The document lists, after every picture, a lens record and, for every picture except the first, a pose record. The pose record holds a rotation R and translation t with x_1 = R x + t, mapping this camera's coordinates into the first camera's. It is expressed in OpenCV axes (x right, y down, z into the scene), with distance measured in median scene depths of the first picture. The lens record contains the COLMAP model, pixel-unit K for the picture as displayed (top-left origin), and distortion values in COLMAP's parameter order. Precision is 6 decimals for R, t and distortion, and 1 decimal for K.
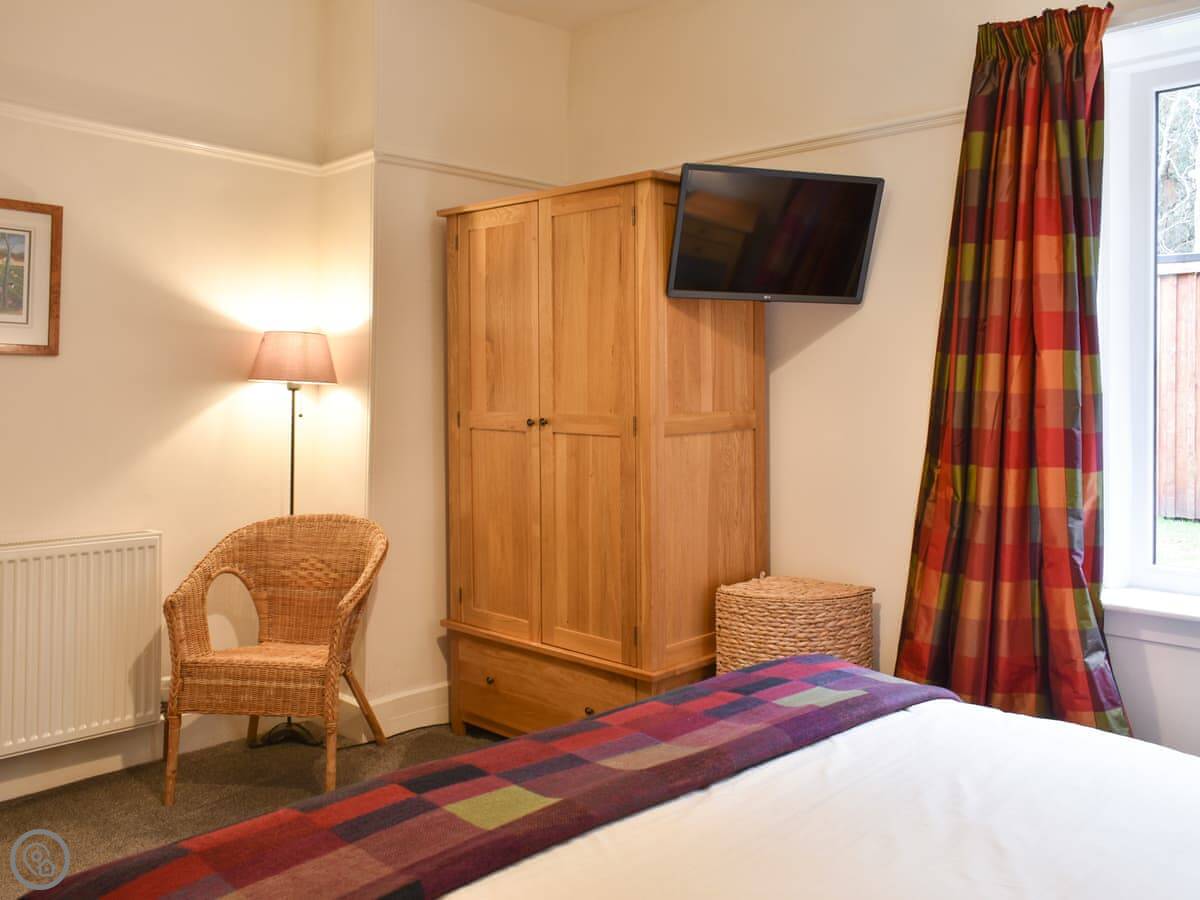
lens RADIAL K [[1073.6, 0, 582.9], [0, 1073.6, 445.4], [0, 0, 1]] dist [-0.092673, 0.020086]
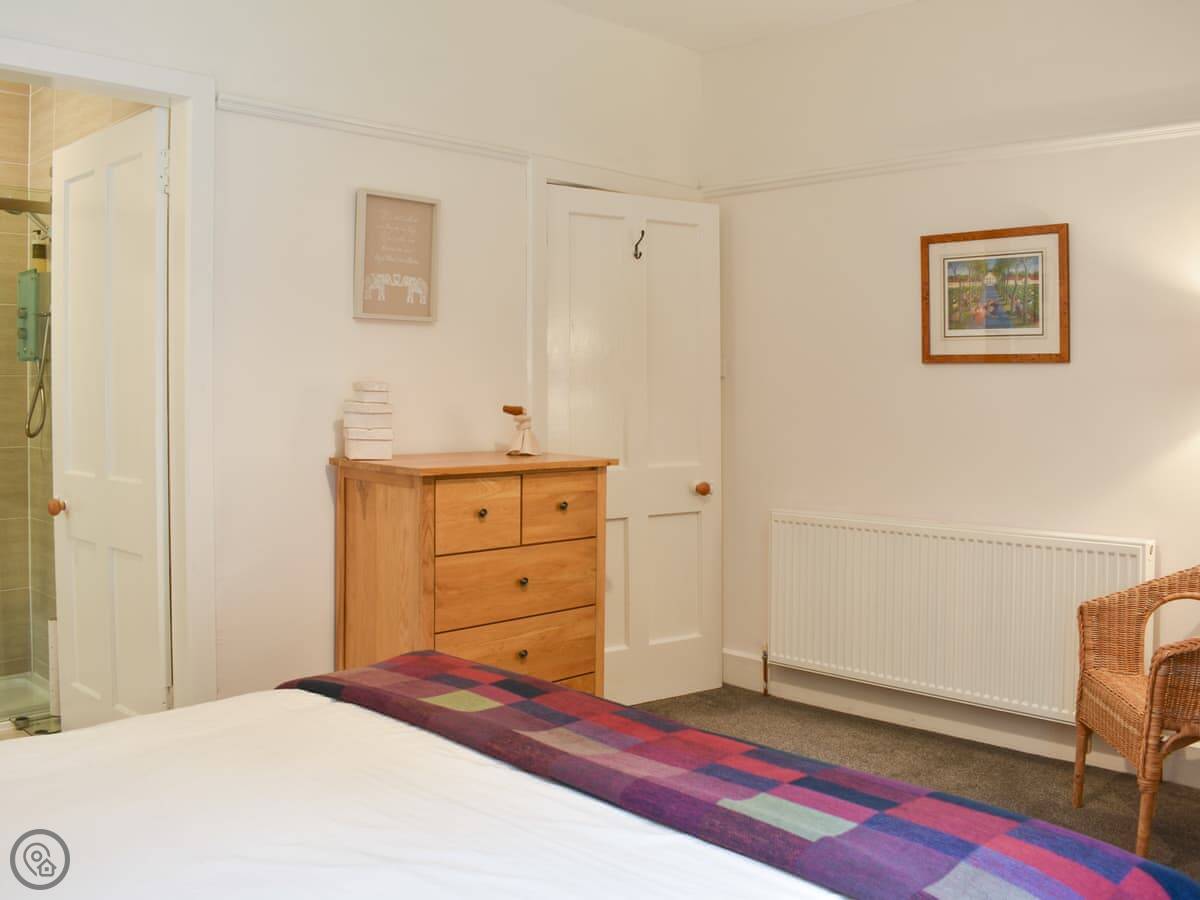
lens RADIAL K [[1073.6, 0, 582.9], [0, 1073.6, 445.4], [0, 0, 1]] dist [-0.092673, 0.020086]
pose [[-0.011686, 0.051650, -0.998597, 0.602735], [-0.043442, 0.997696, 0.052112, -0.036903], [0.998988, 0.043990, -0.009415, 0.532830]]
